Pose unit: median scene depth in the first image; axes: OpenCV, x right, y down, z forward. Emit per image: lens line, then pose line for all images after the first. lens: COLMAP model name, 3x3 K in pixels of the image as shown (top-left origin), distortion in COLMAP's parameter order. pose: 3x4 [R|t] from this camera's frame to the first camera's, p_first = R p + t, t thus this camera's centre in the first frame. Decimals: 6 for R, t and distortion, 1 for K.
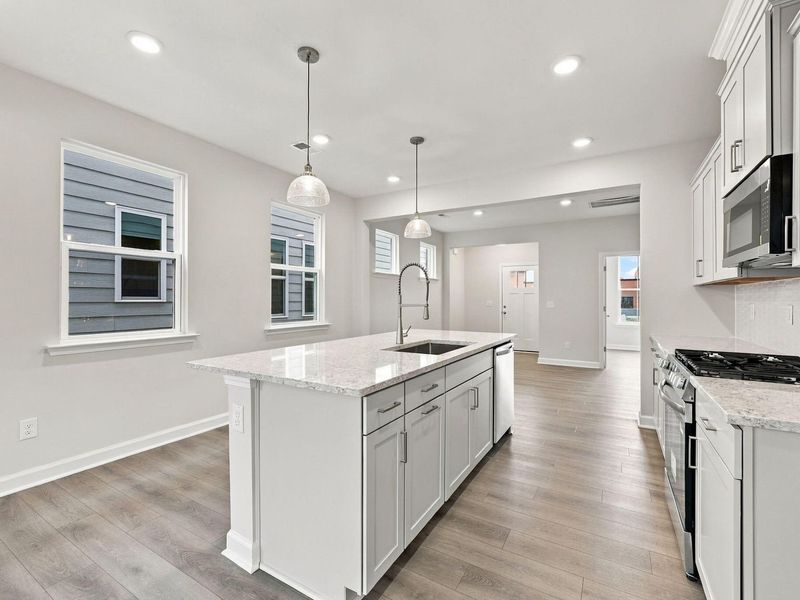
lens RADIAL K [[365.3, 0, 398.9], [0, 365.3, 298.7], [0, 0, 1]] dist [-0.000099, -0.000569]
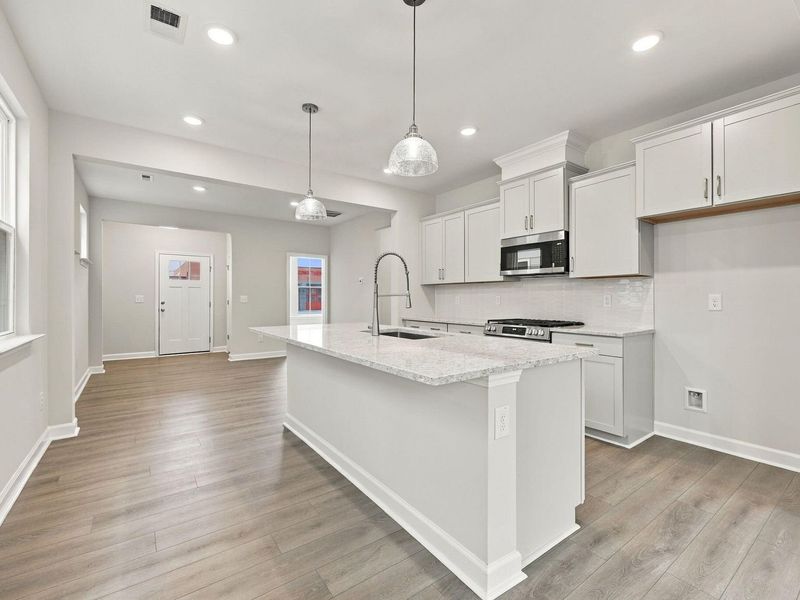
lens RADIAL K [[365.3, 0, 402.6], [0, 365.3, 300.3], [0, 0, 1]] dist [-0.000099, -0.000569]
pose [[0.387549, -0.007491, 0.921819, -0.995523], [-0.002646, 0.999954, 0.009239, 0.025911], [-0.921845, -0.006019, 0.387511, 0.670349]]
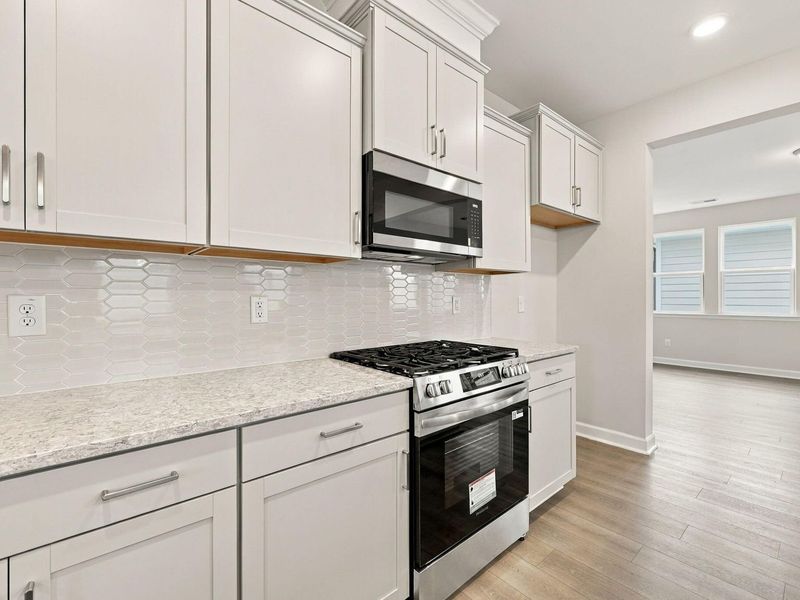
lens RADIAL K [[365.3, 0, 399.3], [0, 365.3, 297.6], [0, 0, 1]] dist [-0.000099, -0.000569]
pose [[-0.948004, 0.001142, 0.318256, 0.556188], [-0.000572, 0.999986, -0.005291, 0.022587], [-0.318258, -0.005198, -0.947990, 1.531651]]
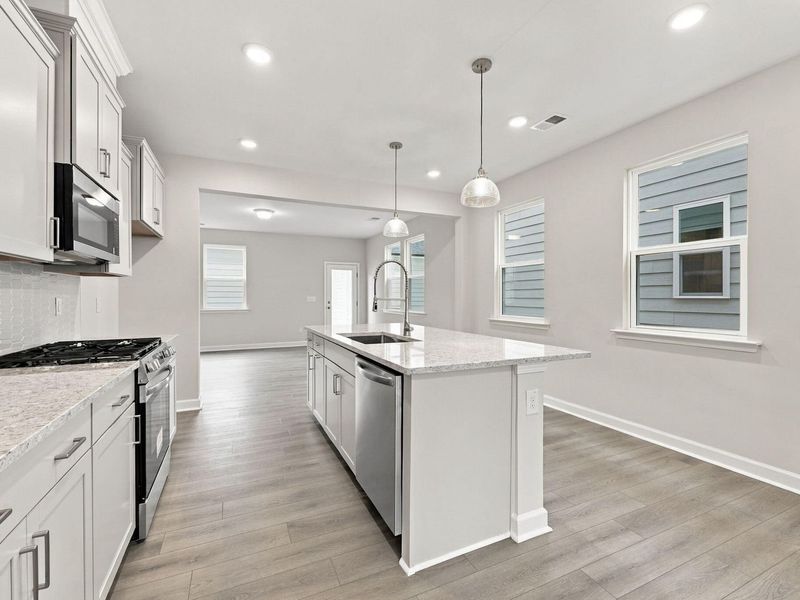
lens RADIAL K [[365.3, 0, 404.2], [0, 365.3, 297.6], [0, 0, 1]] dist [-0.000099, -0.000569]
pose [[-0.559228, -0.000927, -0.829014, 1.049794], [0.000701, 0.999998, -0.001592, 0.016454], [0.829014, -0.001472, -0.559226, 1.871704]]
